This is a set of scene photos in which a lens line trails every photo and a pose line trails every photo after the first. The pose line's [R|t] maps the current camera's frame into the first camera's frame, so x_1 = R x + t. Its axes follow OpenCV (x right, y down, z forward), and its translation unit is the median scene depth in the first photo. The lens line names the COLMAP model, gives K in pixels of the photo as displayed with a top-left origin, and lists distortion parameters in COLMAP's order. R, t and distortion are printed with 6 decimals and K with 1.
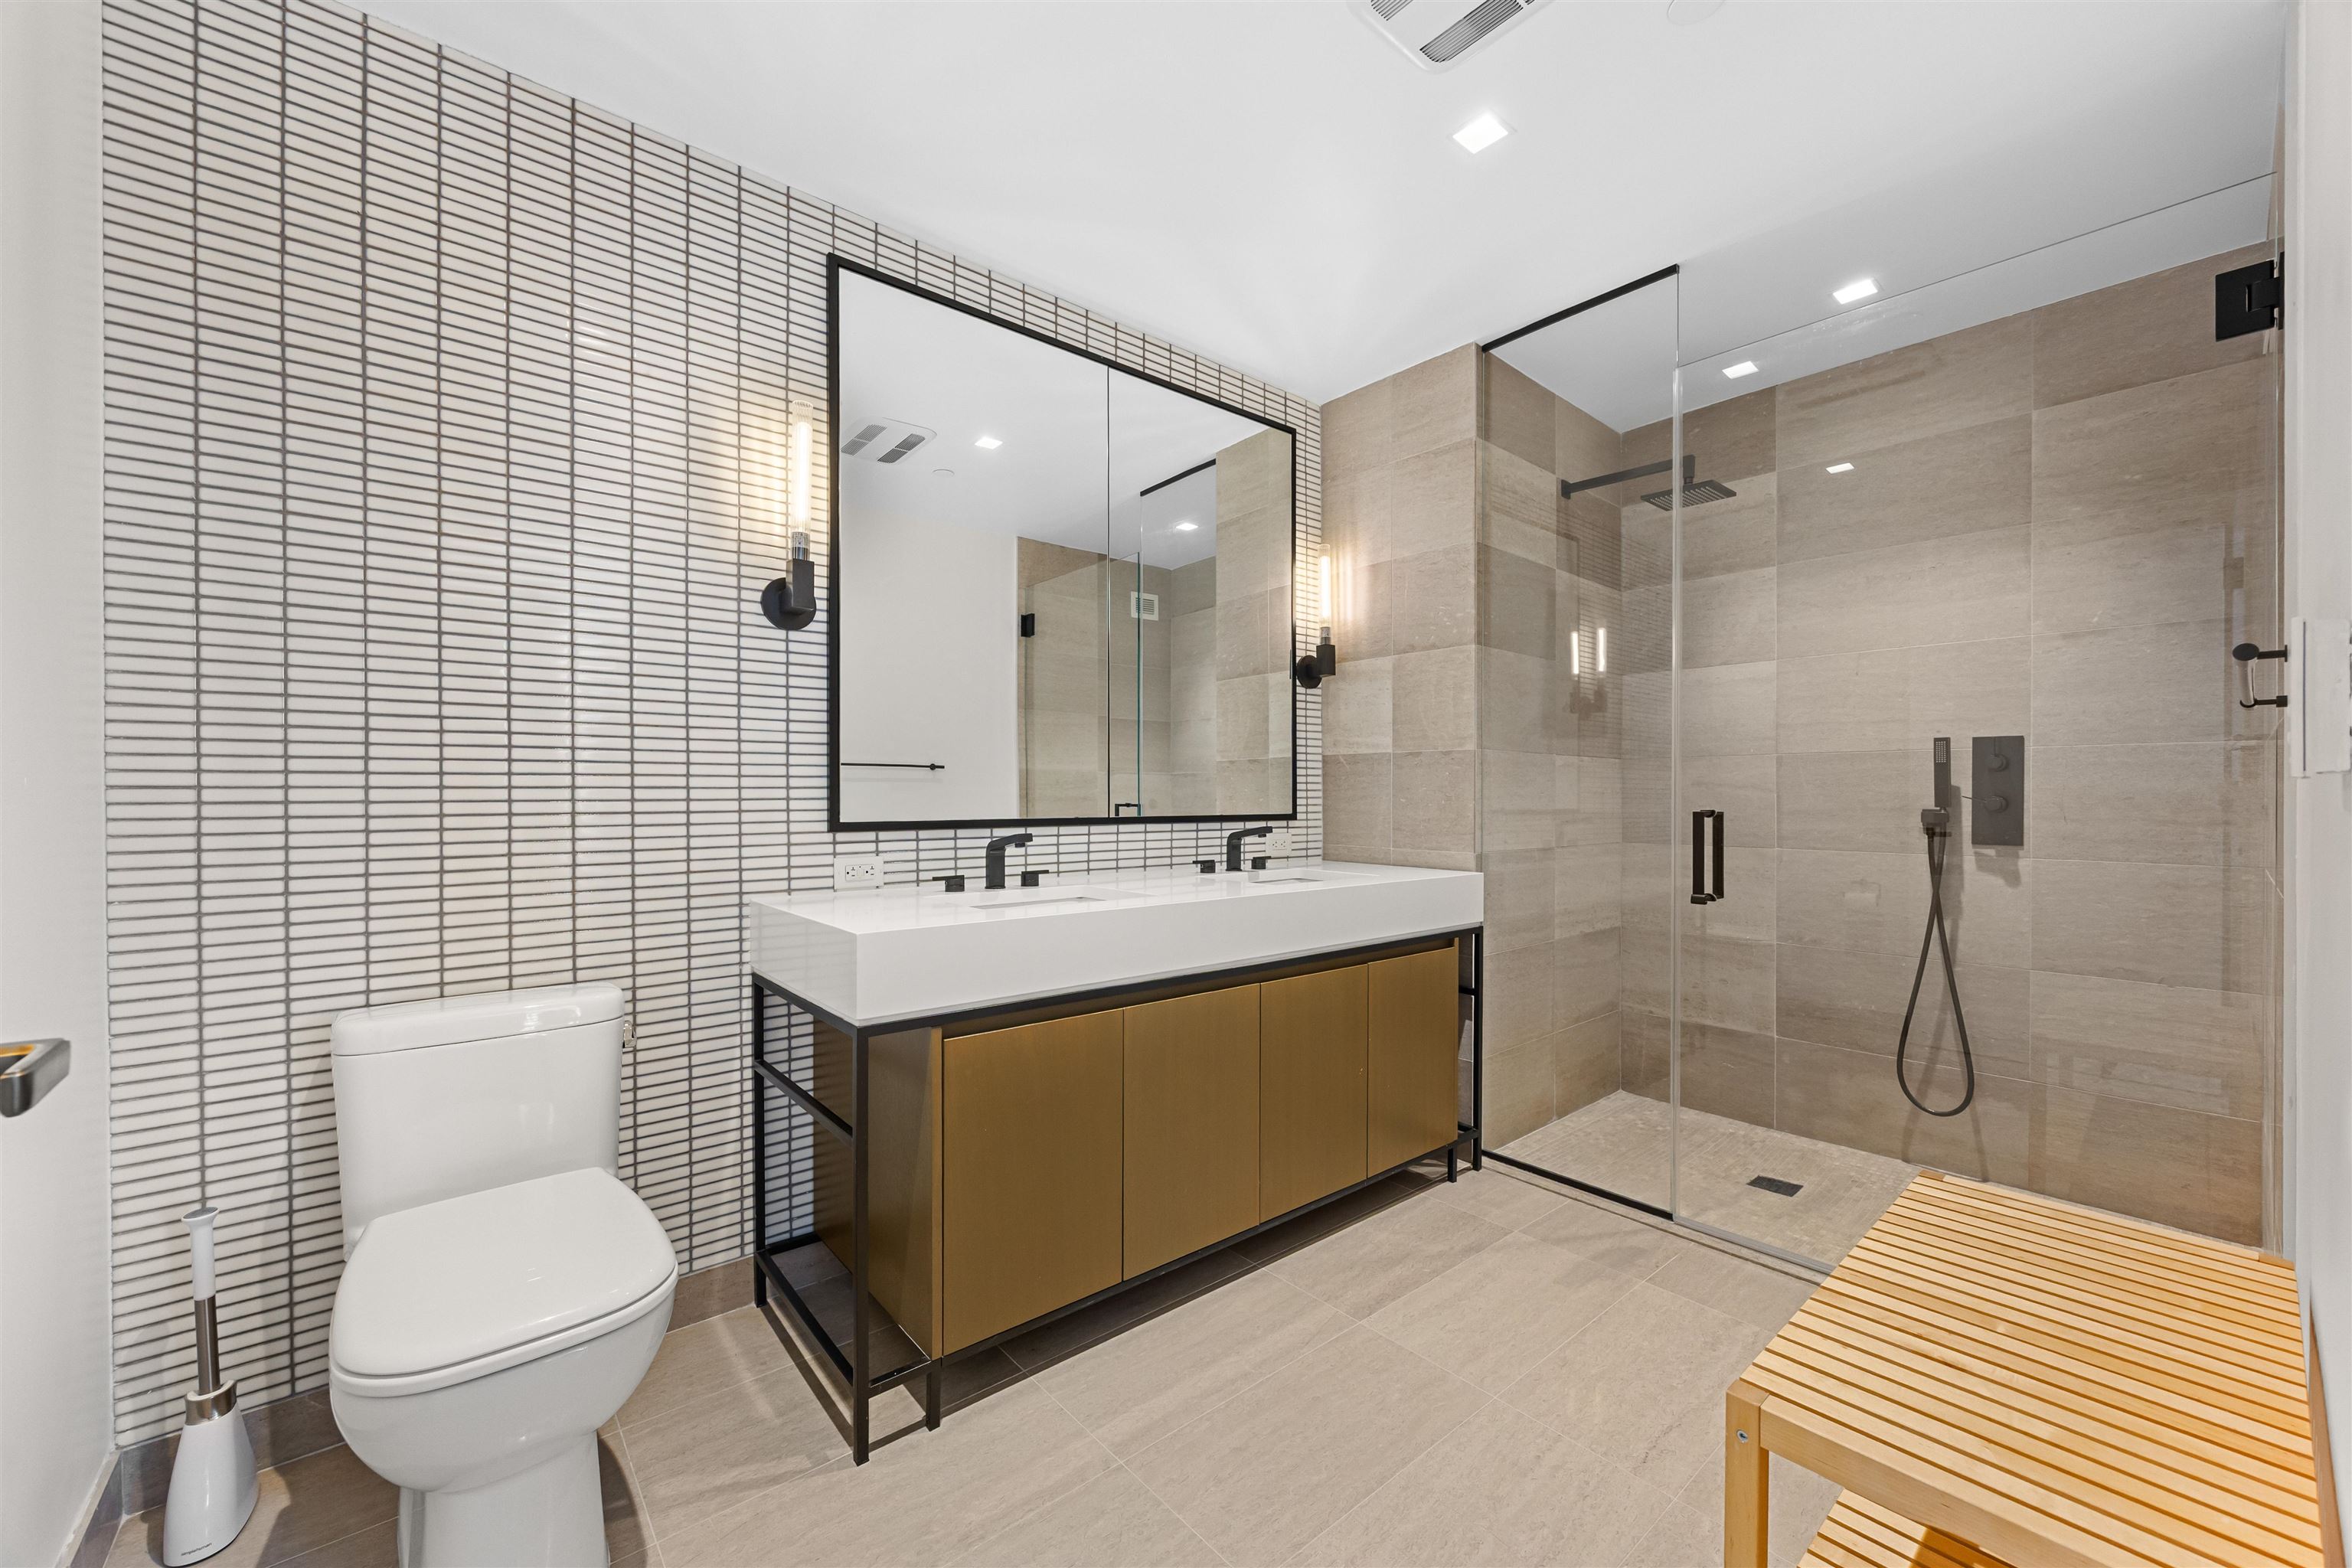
lens RADIAL K [[890.5, 0, 1153.2], [0, 890.5, 789.6], [0, 0, 1]] dist [-0.001530, -0.000103]
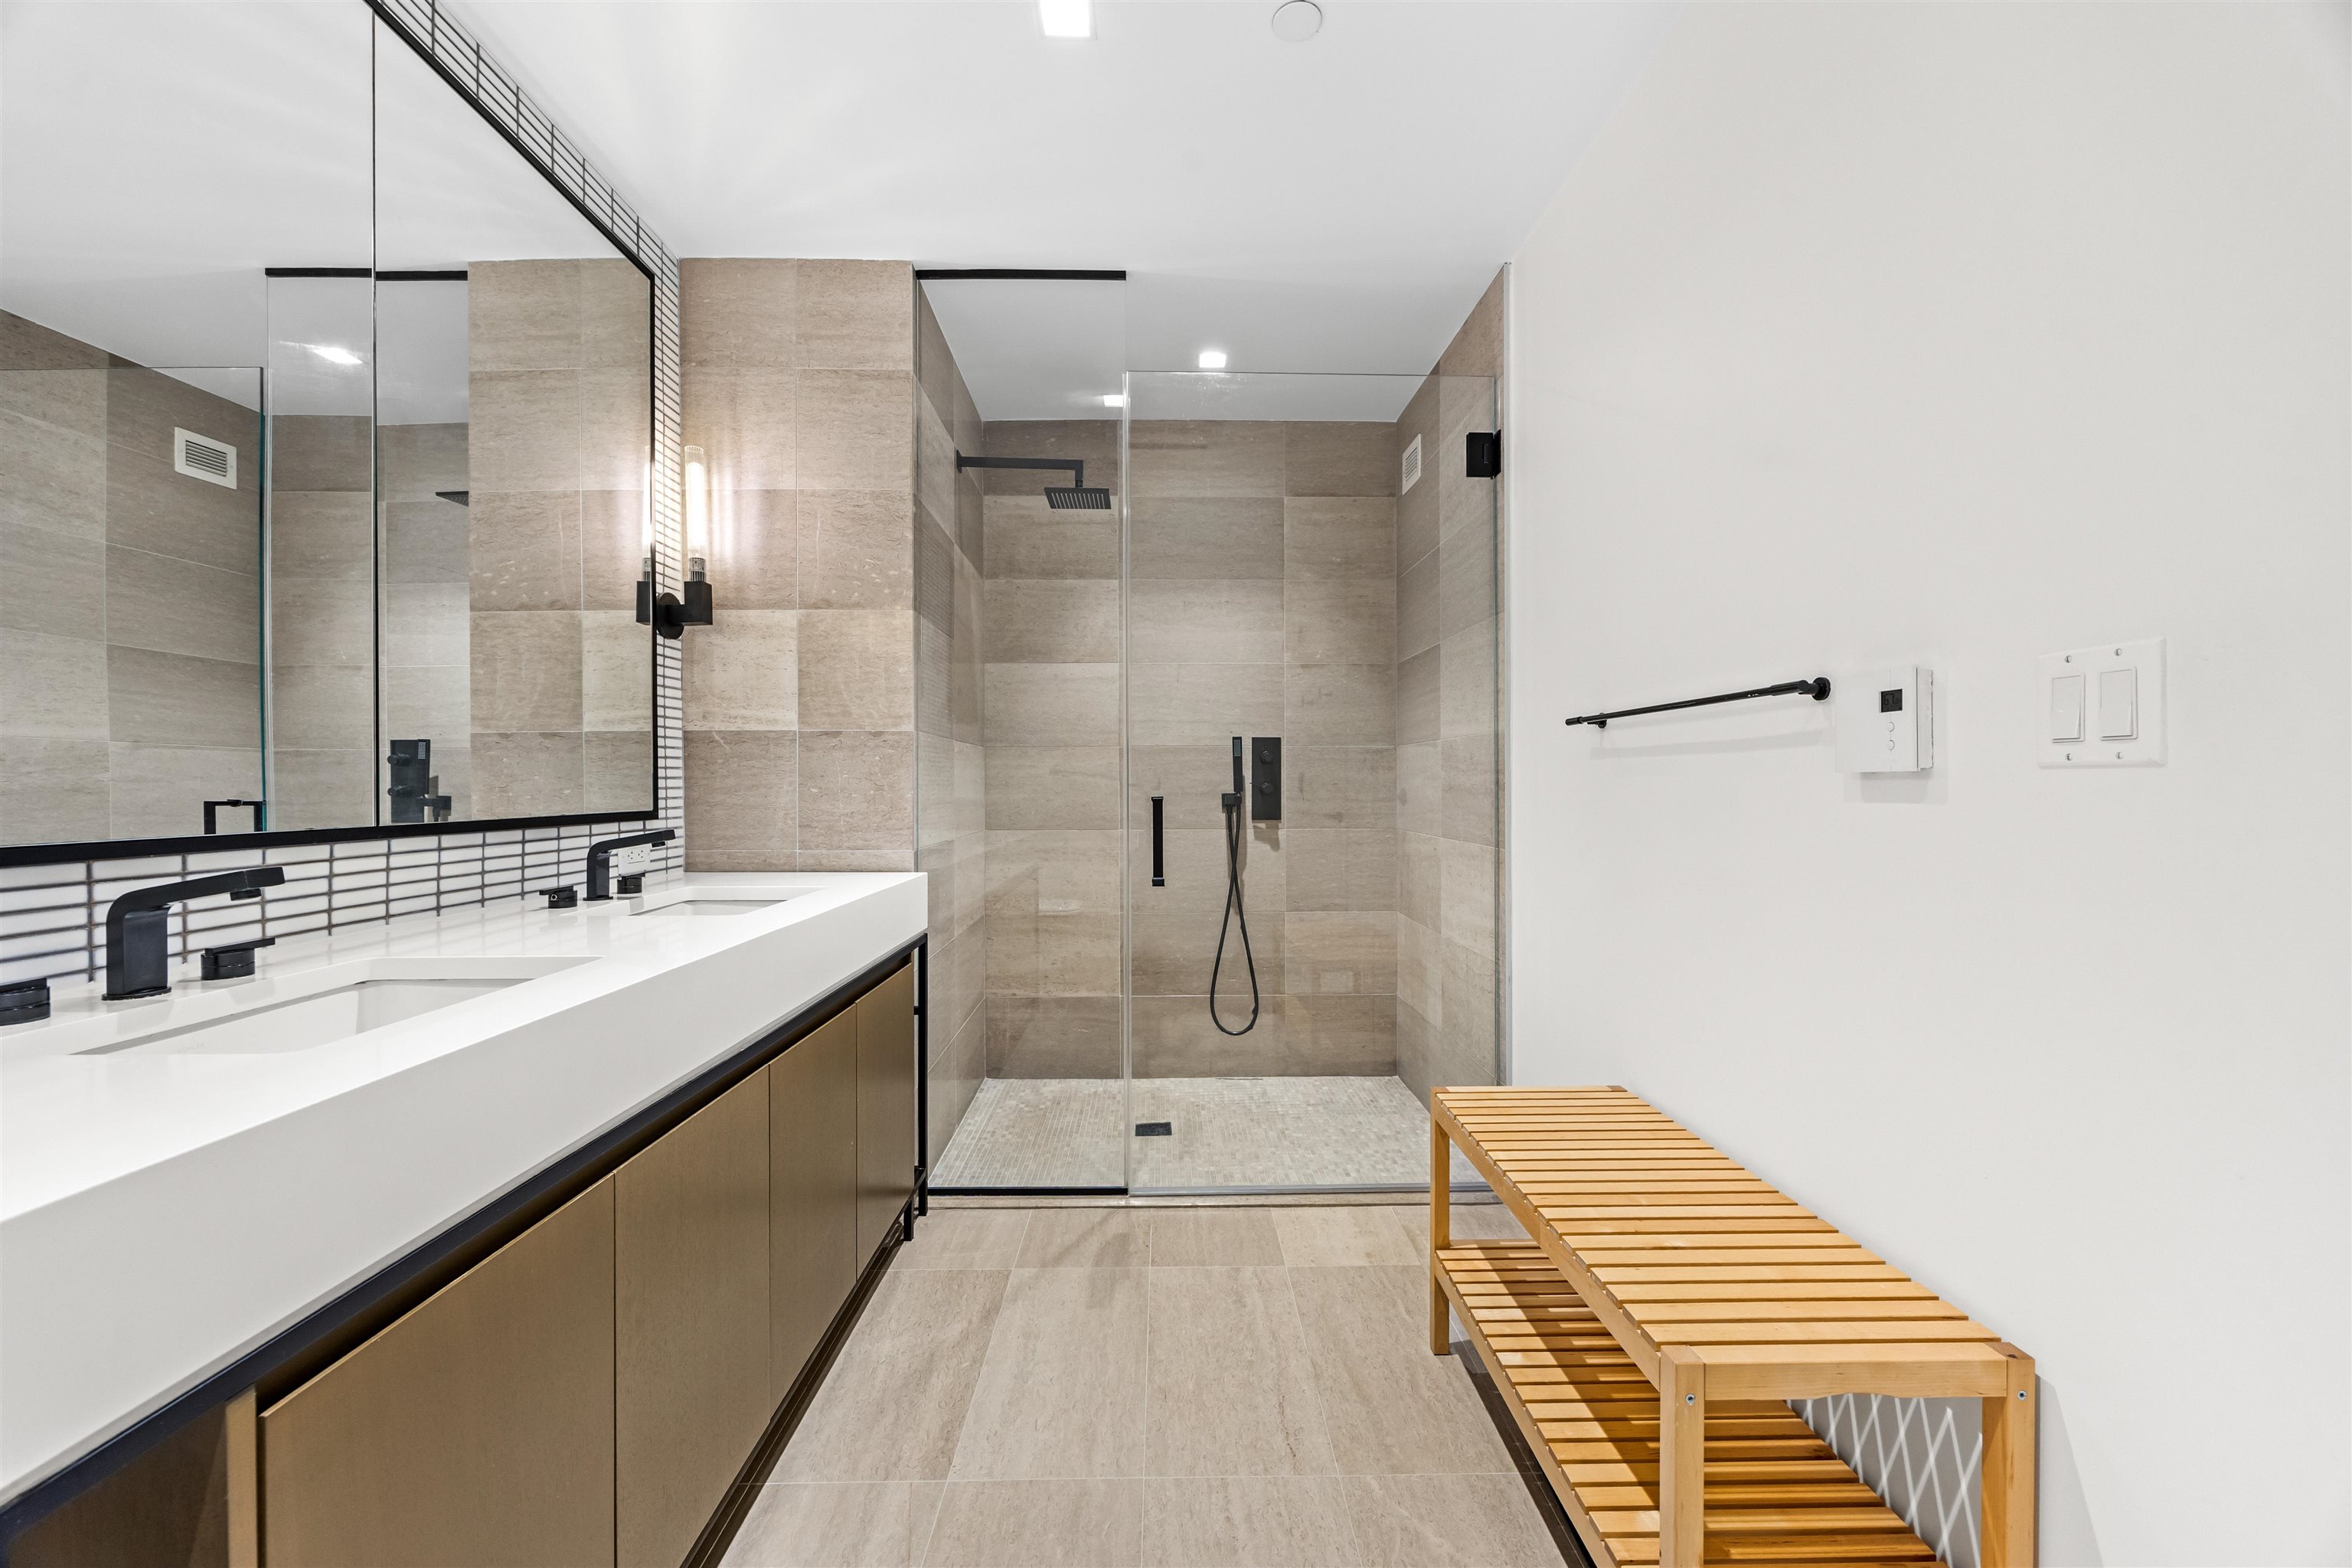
lens RADIAL K [[903.3, 0, 1171.9], [0, 903.3, 777.8], [0, 0, 1]] dist [-0.001495, -0.000247]
pose [[0.625780, 0.000866, 0.779999, -0.162177], [-0.001213, 0.999999, -0.000138, 0.000309], [-0.779998, -0.000860, 0.625781, 0.243281]]
